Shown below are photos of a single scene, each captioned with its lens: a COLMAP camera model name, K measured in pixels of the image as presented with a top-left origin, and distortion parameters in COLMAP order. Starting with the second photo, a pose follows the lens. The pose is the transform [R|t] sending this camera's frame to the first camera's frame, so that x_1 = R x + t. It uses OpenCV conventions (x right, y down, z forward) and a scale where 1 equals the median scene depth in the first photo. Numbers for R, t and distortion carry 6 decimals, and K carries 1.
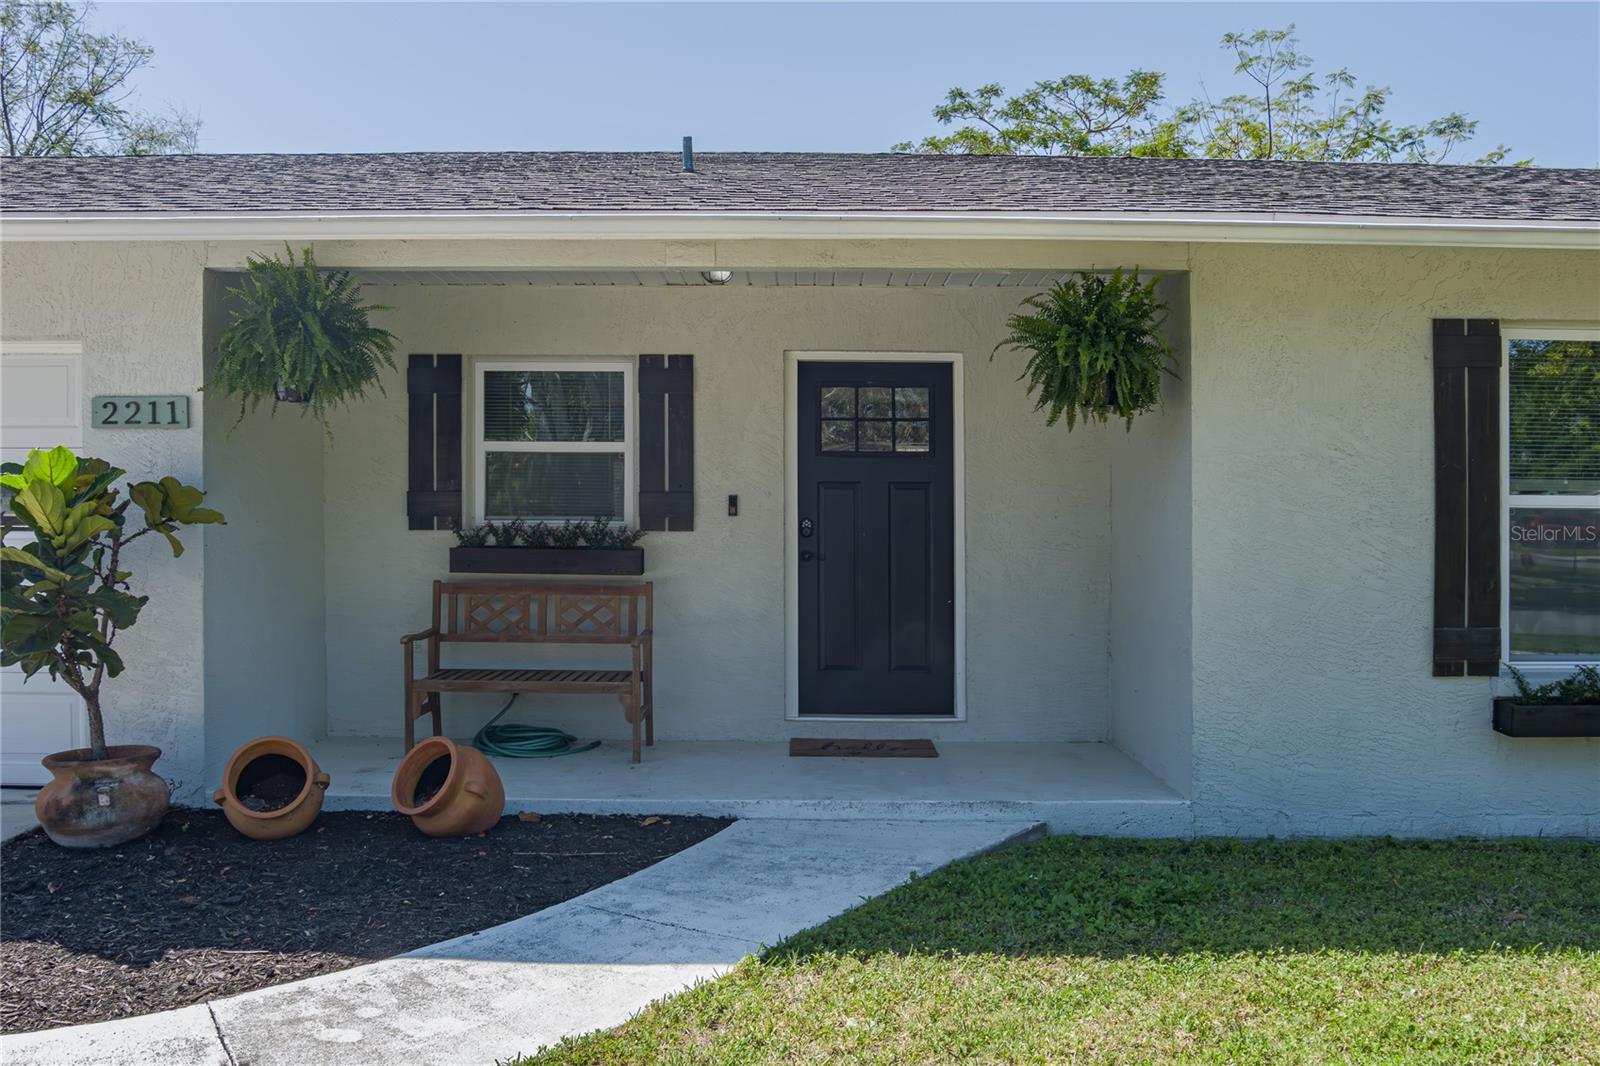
lens RADIAL K [[1299.5, 0, 800.0], [0, 1299.5, 533.0], [0, 0, 1]] dist [-0.062425, -0.012271]
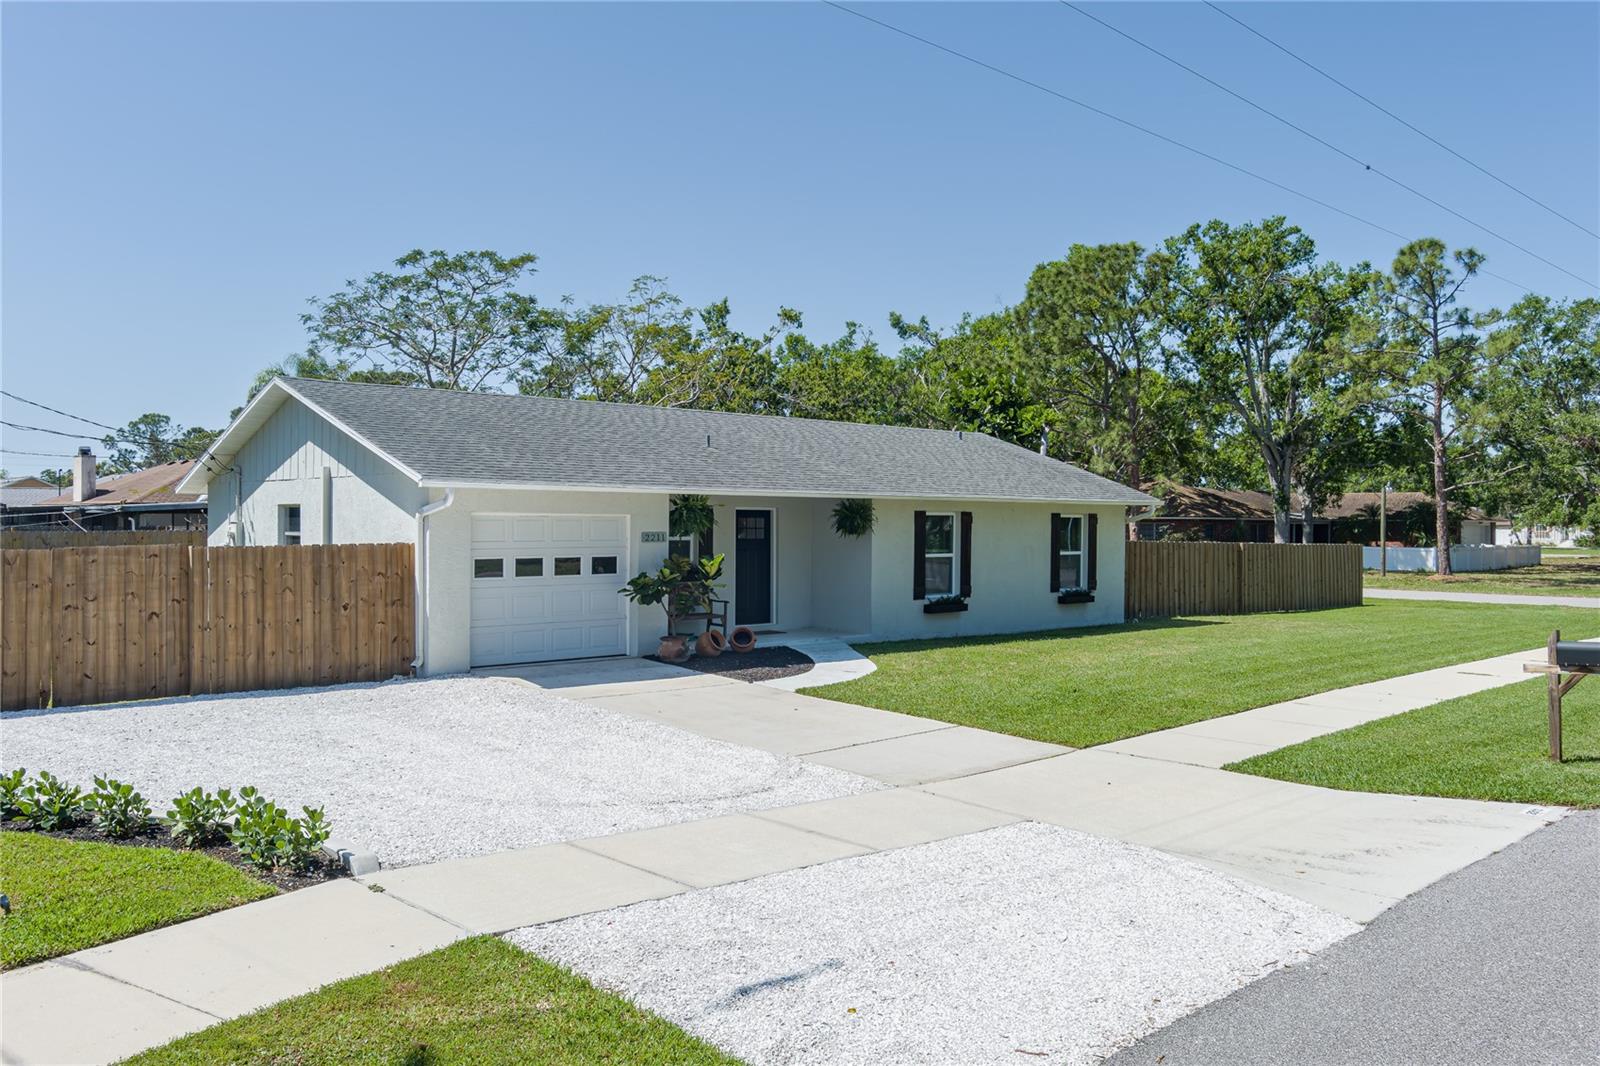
lens RADIAL K [[1279.3, 0, 793.8], [0, 1279.3, 509.8], [0, 0, 1]] dist [-0.054408, 0.005181]
pose [[0.735338, 0.003872, 0.677689, -2.018691], [0.002454, 0.999962, -0.008377, -0.110235], [-0.677696, 0.007823, 0.735301, -1.364872]]
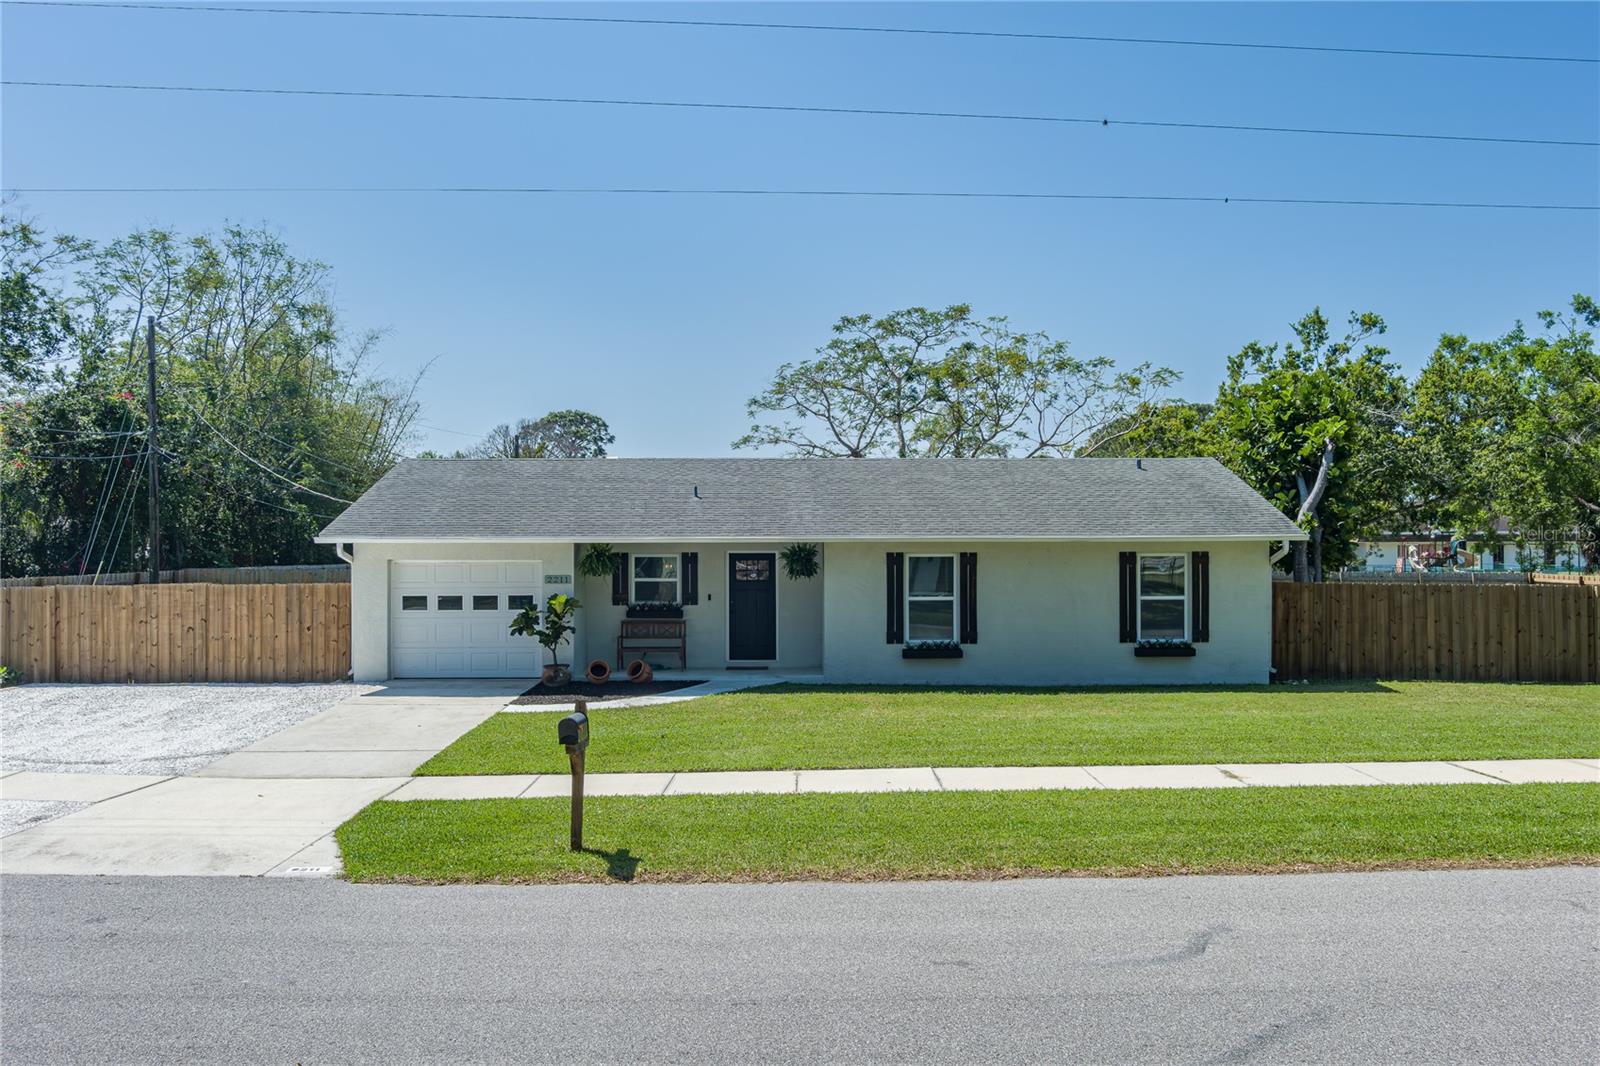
lens RADIAL K [[1279.3, 0, 793.8], [0, 1279.3, 509.8], [0, 0, 1]] dist [-0.054408, 0.005181]
pose [[0.999922, -0.009869, 0.007693, 0.147302], [0.010127, 0.999364, -0.034196, -0.134823], [-0.007350, 0.034272, 0.999386, -2.374048]]
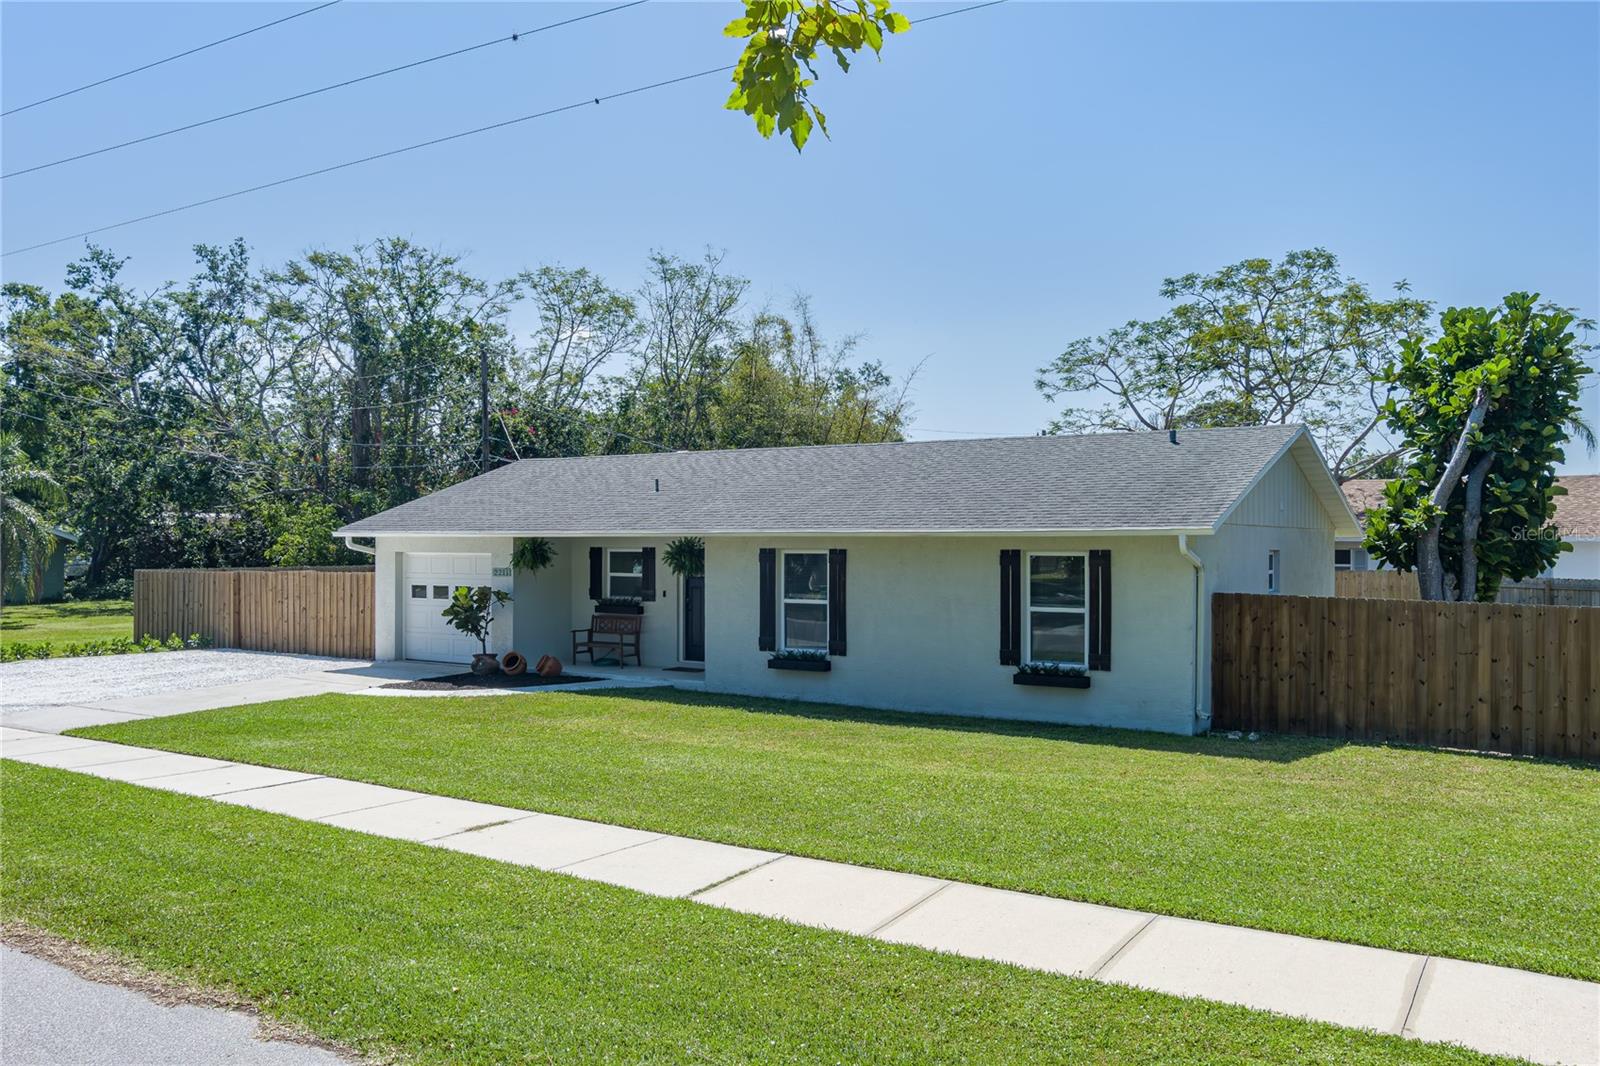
lens RADIAL K [[1276.0, 0, 797.8], [0, 1276.0, 495.8], [0, 0, 1]] dist [-0.061944, -0.000327]
pose [[0.829992, -0.027062, -0.557118, 2.044075], [0.000823, 0.998881, -0.047294, -0.116986], [0.557774, 0.038796, 0.829086, -1.490458]]
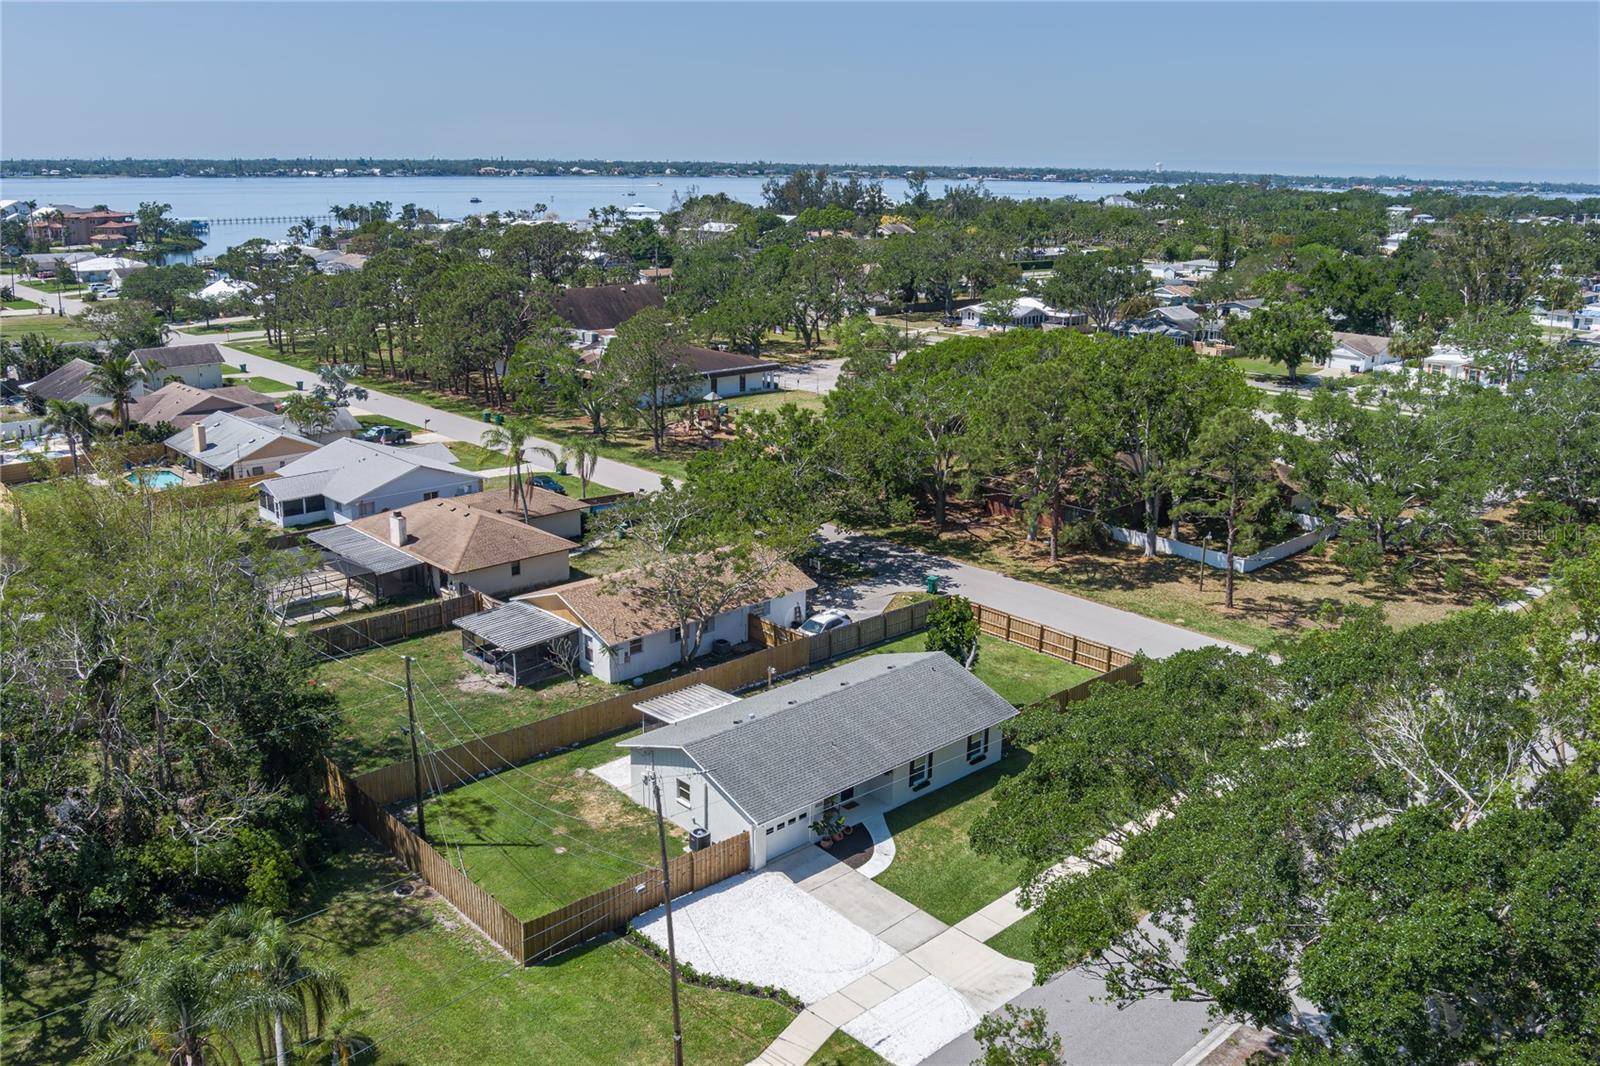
lens RADIAL K [[1279.3, 0, 793.8], [0, 1279.3, 509.8], [0, 0, 1]] dist [-0.054408, 0.005181]
pose [[0.735092, -0.165765, 0.657390, -5.295128], [-0.012999, 0.966024, 0.258125, -3.780261], [-0.677842, -0.198291, 0.707962, -4.185671]]
